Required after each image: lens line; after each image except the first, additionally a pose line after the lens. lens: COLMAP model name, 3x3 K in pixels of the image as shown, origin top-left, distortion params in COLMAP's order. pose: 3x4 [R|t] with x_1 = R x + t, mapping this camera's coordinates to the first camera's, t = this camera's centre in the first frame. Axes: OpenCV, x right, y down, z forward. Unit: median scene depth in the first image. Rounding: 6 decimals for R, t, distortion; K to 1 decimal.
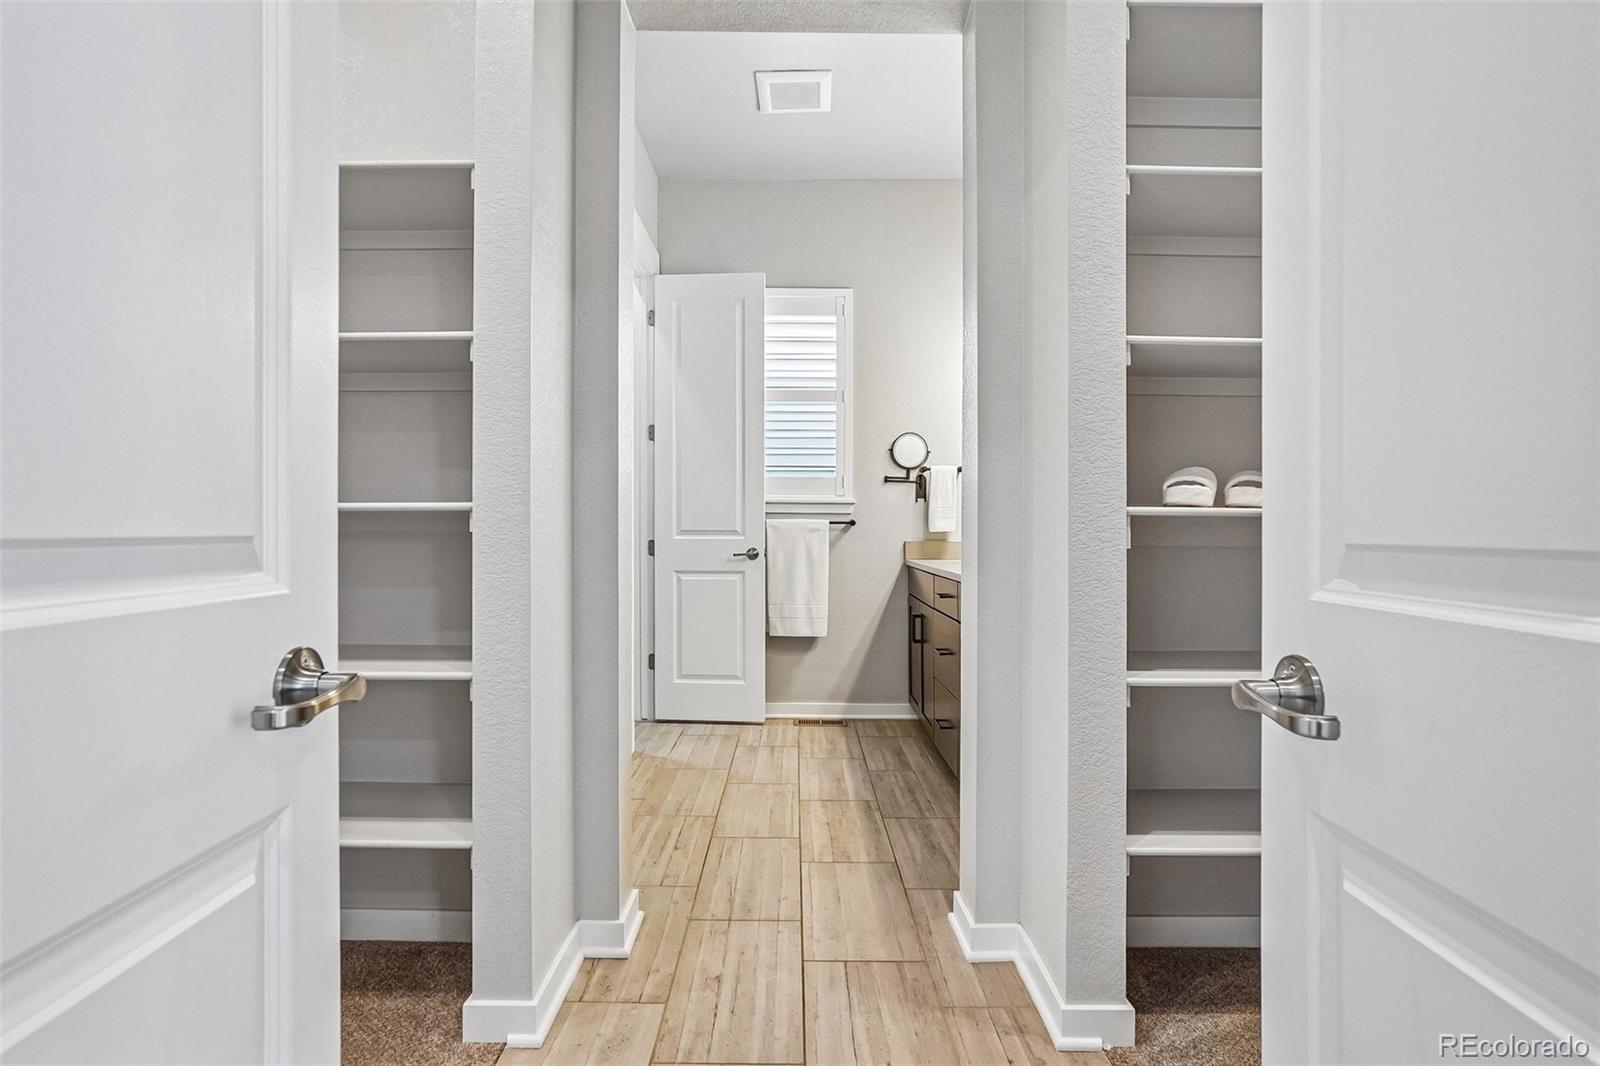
lens RADIAL K [[836.0, 0, 800.0], [0, 836.0, 530.2], [0, 0, 1]] dist [-0.048430, 0.021281]
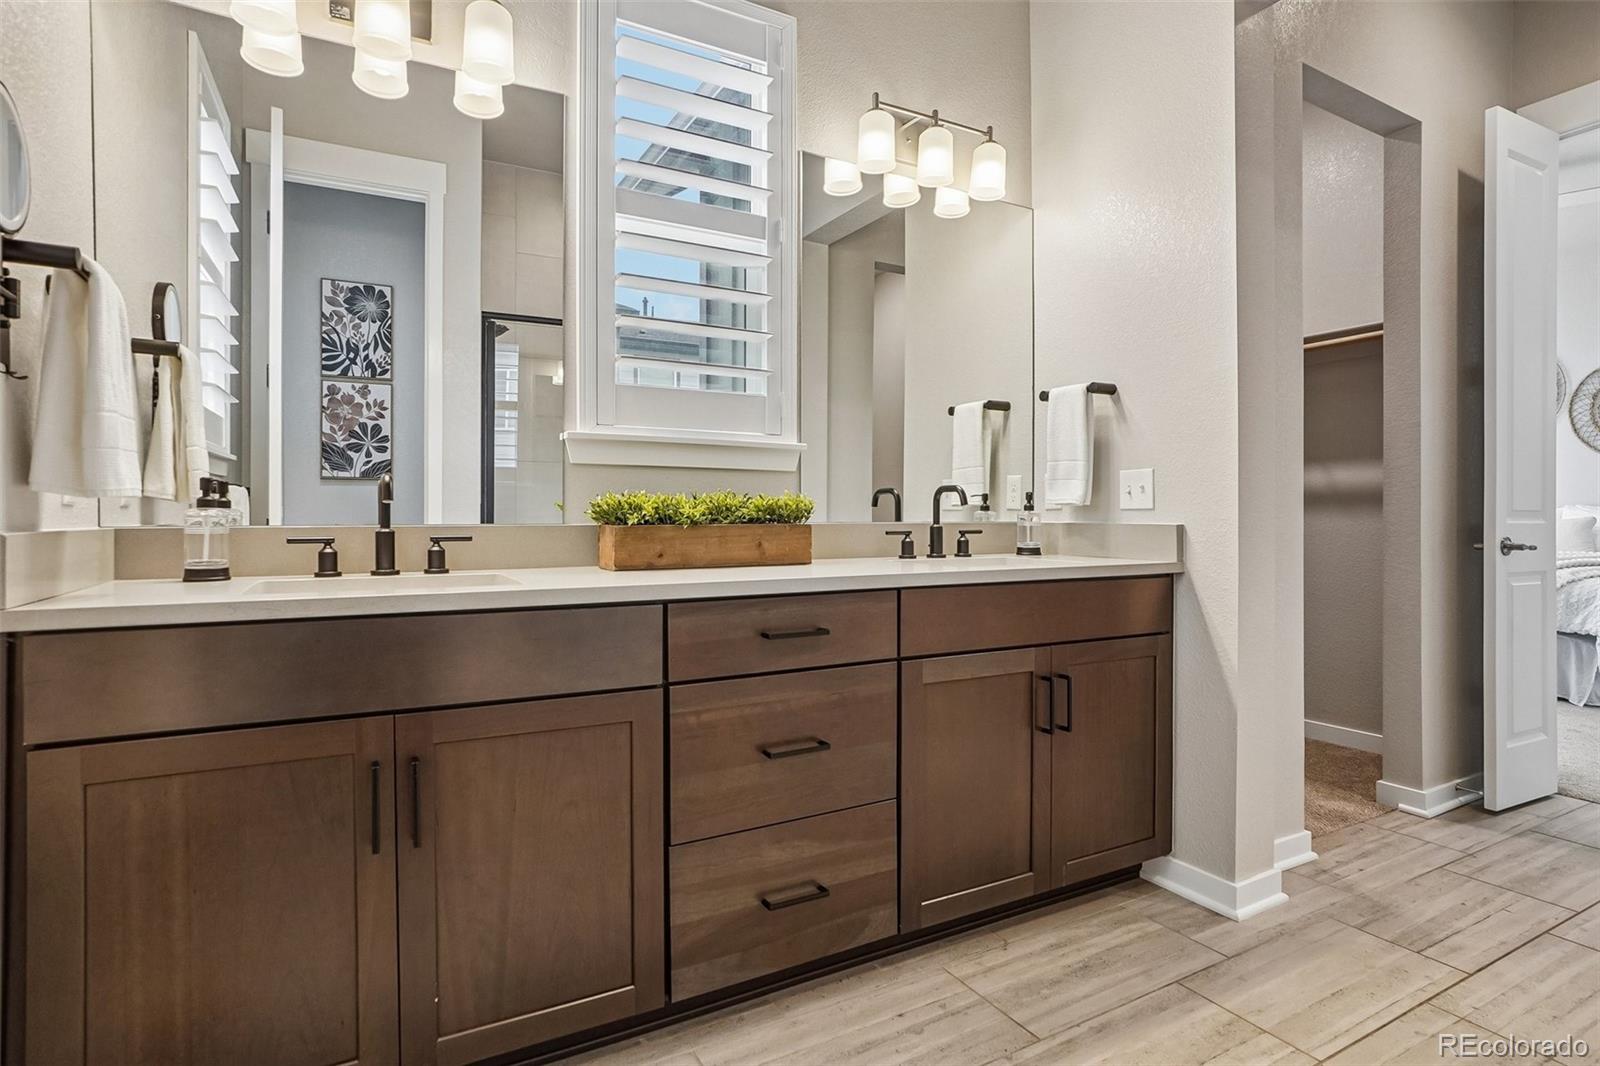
lens RADIAL K [[836.0, 0, 755.9], [0, 836.0, 503.8], [0, 0, 1]] dist [-0.048430, 0.021281]
pose [[-0.468226, 0.002952, 0.883604, -0.188340], [-0.004973, 0.999970, -0.005975, 0.003882], [-0.883595, -0.007192, -0.468197, 0.947430]]
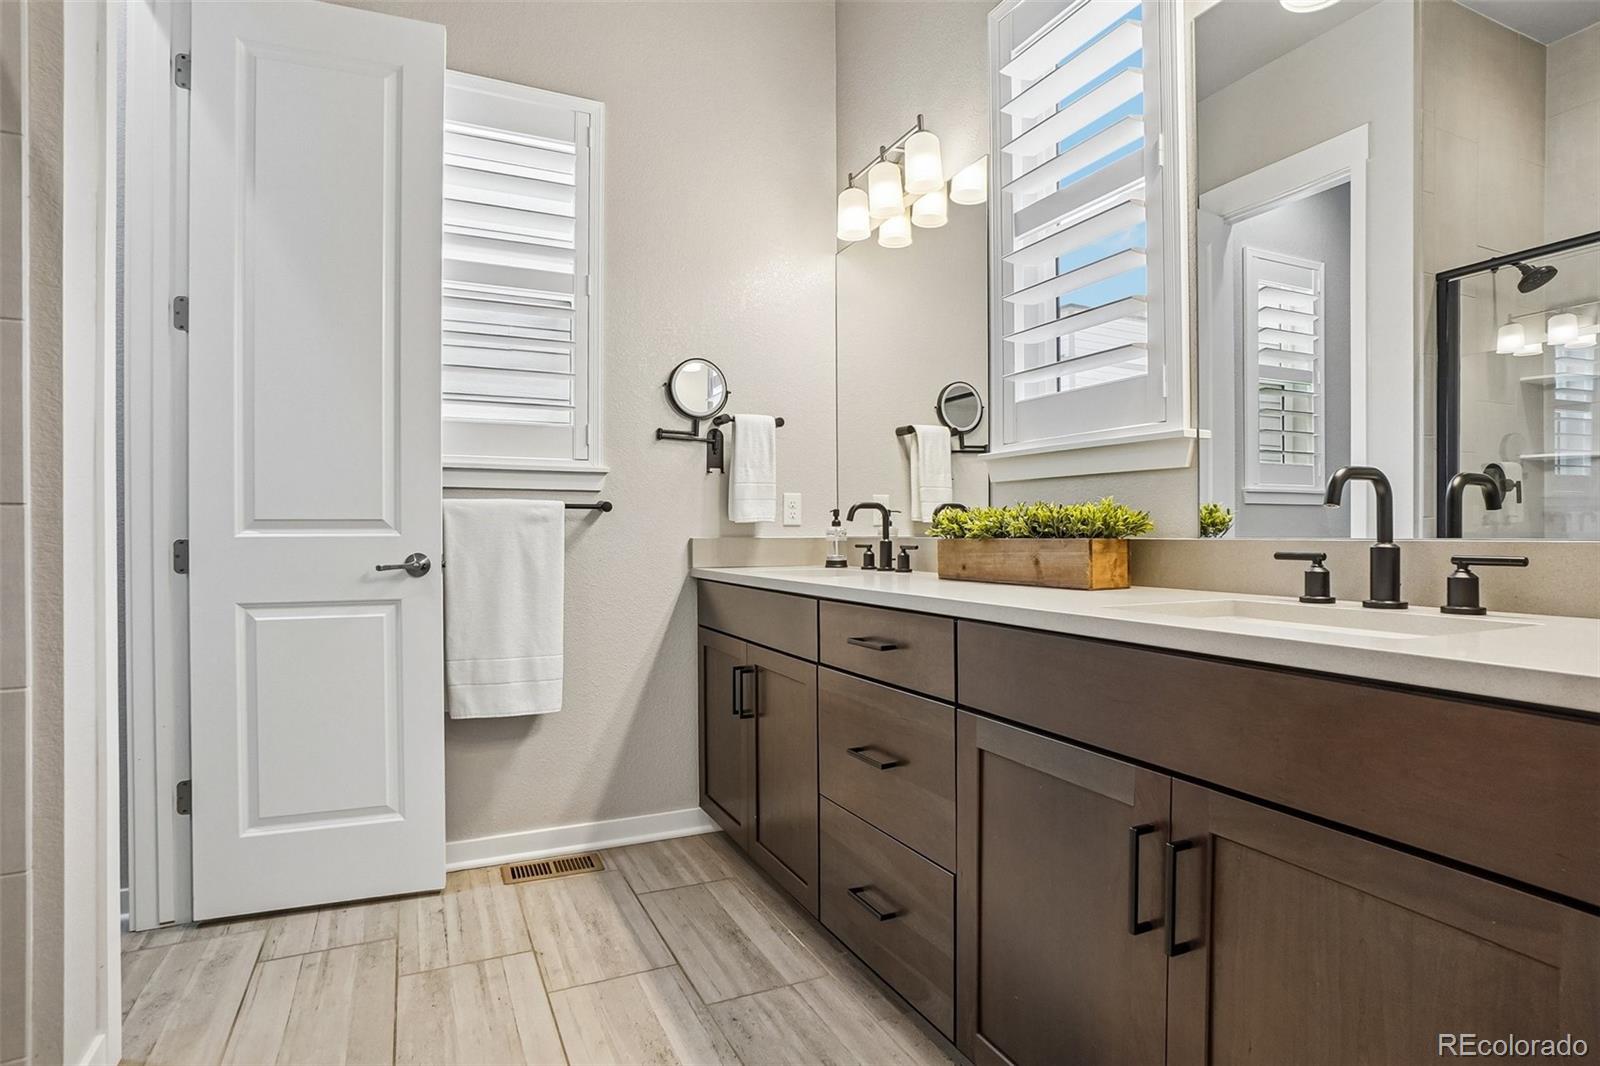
lens RADIAL K [[836.0, 0, 807.3], [0, 836.0, 532.8], [0, 0, 1]] dist [-0.048430, 0.021281]
pose [[0.904027, -0.003706, 0.427459, -0.056364], [0.003619, 0.999993, 0.001014, 0.008747], [-0.427460, 0.000630, 0.904034, 0.431959]]
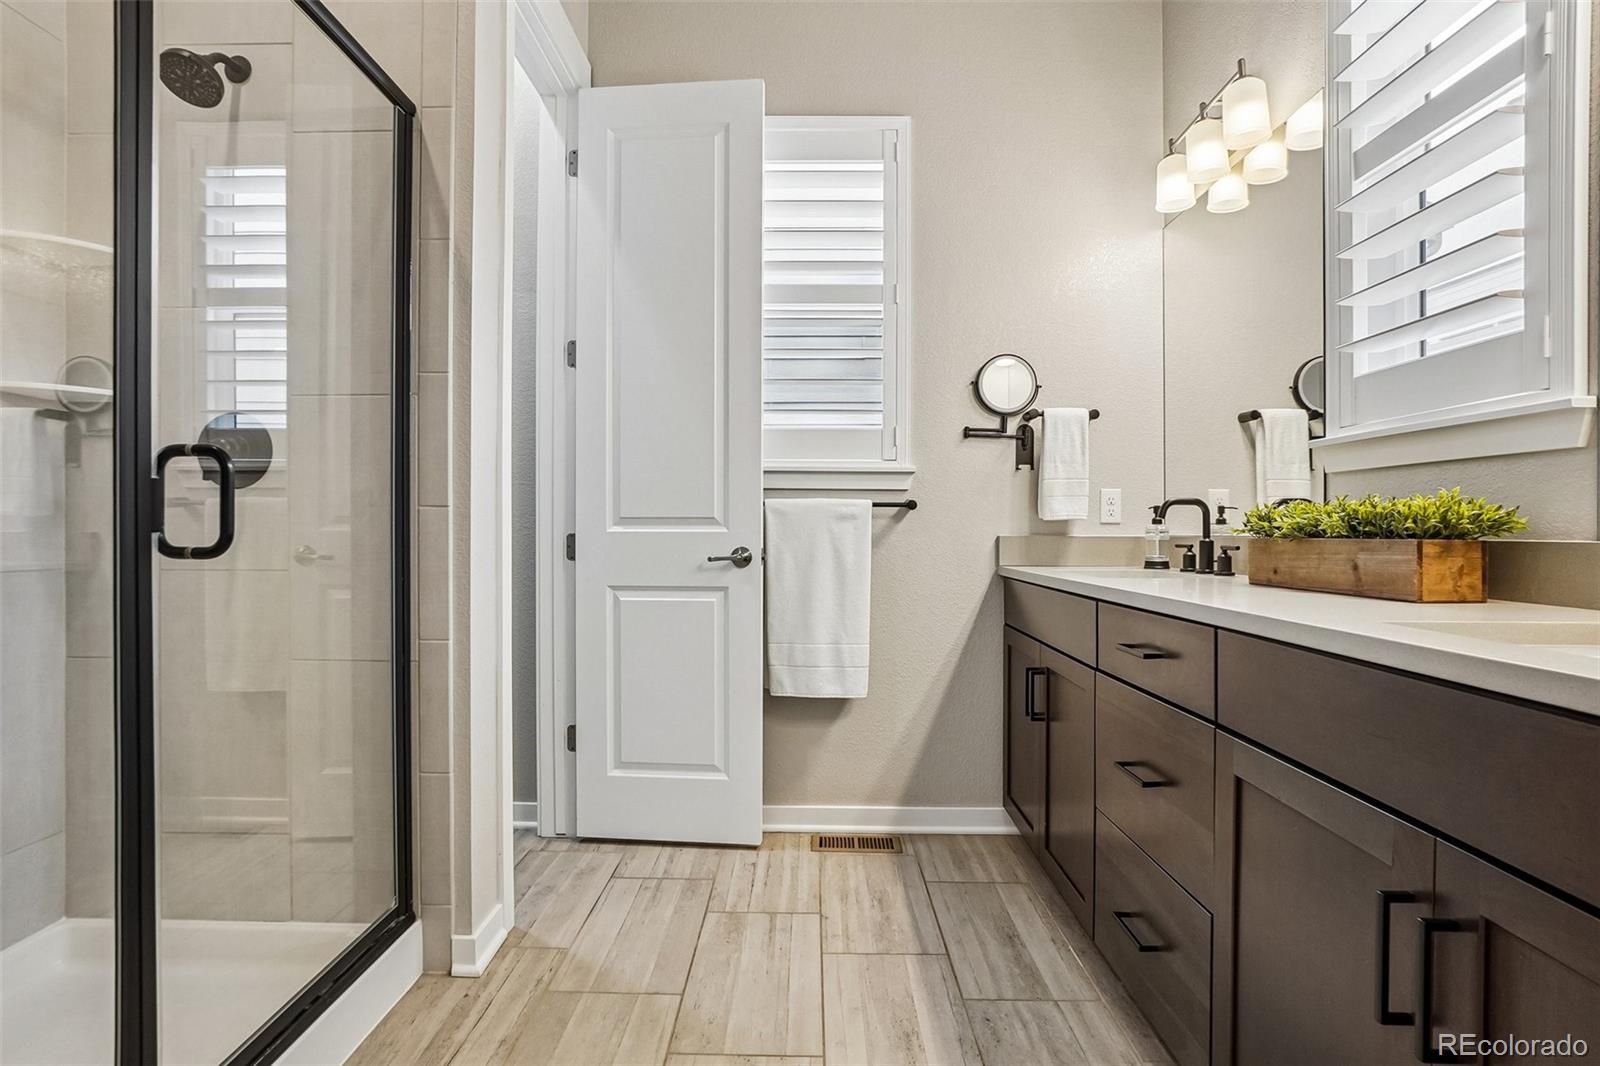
lens RADIAL K [[836.0, 0, 796.0], [0, 836.0, 530.3], [0, 0, 1]] dist [-0.048430, 0.021281]
pose [[0.999735, 0.001818, -0.022933, -0.004980], [-0.001815, 0.999998, 0.000151, 0.009148], [0.022933, -0.000109, 0.999737, 0.411273]]
